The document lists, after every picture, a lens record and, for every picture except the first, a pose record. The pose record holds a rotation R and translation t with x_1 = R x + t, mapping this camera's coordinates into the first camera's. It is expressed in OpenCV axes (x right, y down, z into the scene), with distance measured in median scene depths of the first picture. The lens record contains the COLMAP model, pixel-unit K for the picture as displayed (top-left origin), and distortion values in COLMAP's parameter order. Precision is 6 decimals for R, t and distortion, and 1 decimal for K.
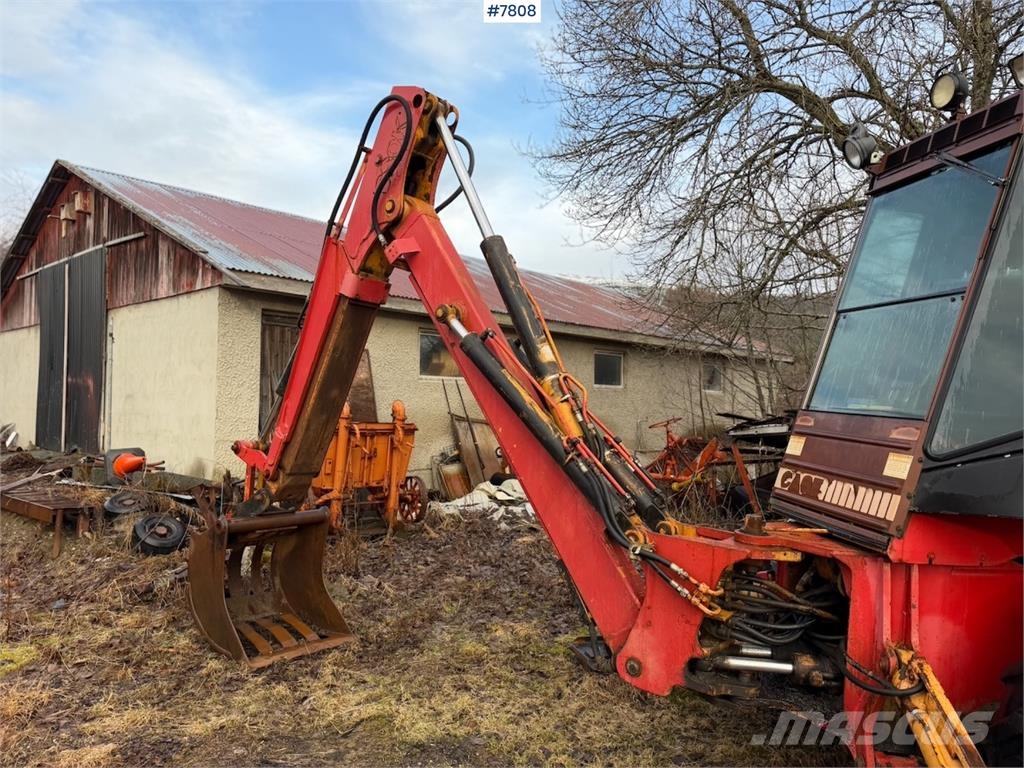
lens RADIAL K [[714.8, 0, 521.7], [0, 714.8, 391.7], [0, 0, 1]] dist [0.088845, -0.128135]
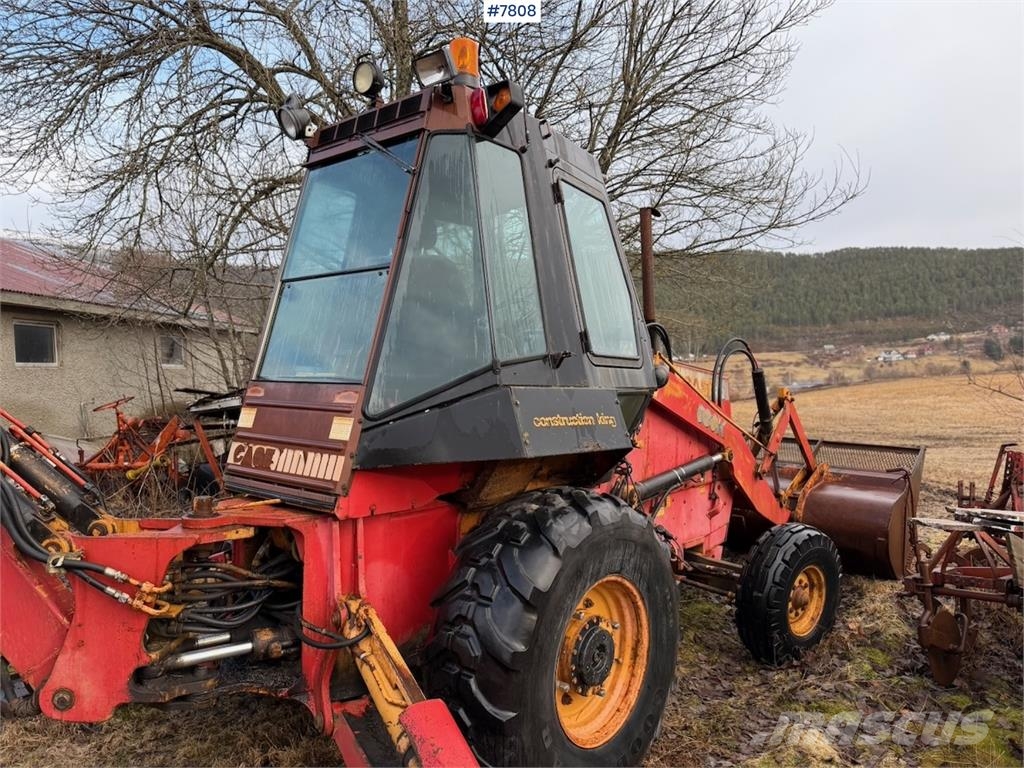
lens RADIAL K [[719.8, 0, 517.1], [0, 719.8, 381.8], [0, 0, 1]] dist [0.057245, -0.073495]
pose [[0.766727, -0.055367, 0.639582, 0.036810], [0.038781, 0.998449, 0.039942, 0.001378], [-0.640801, -0.005820, 0.767685, 0.021146]]
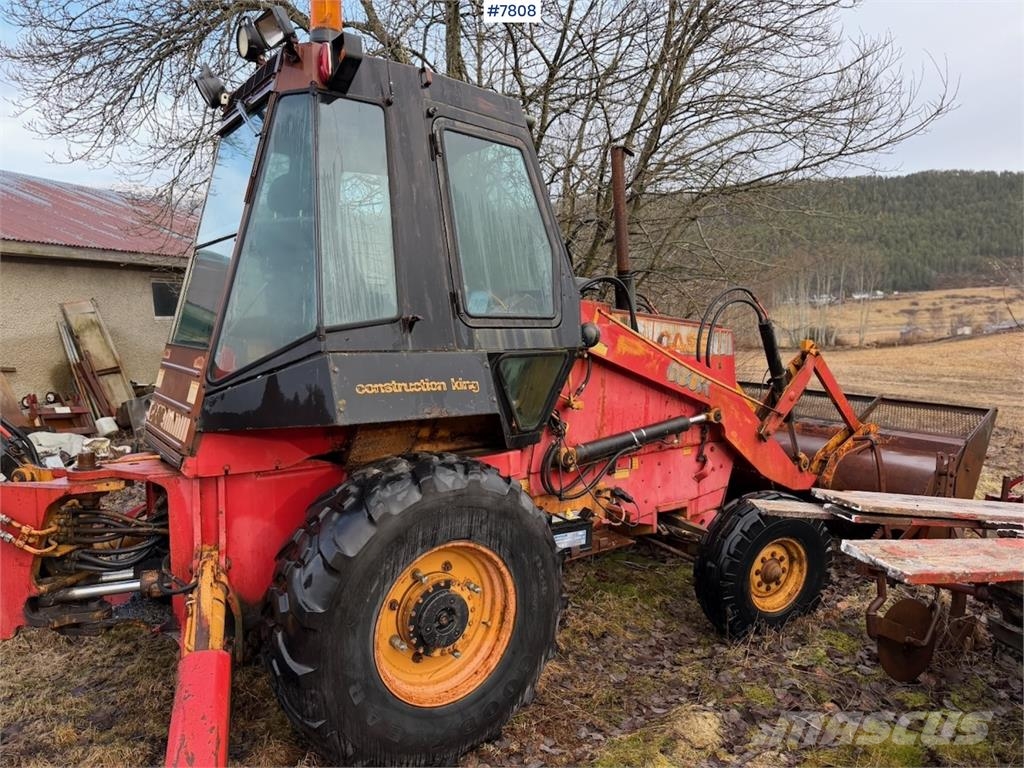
lens RADIAL K [[719.1, 0, 511.5], [0, 719.1, 388.7], [0, 0, 1]] dist [0.072617, -0.098583]
pose [[0.893132, -0.102171, 0.438037, 0.370898], [0.056453, 0.991622, 0.116188, -0.004706], [-0.446238, -0.079043, 0.891417, -0.171666]]
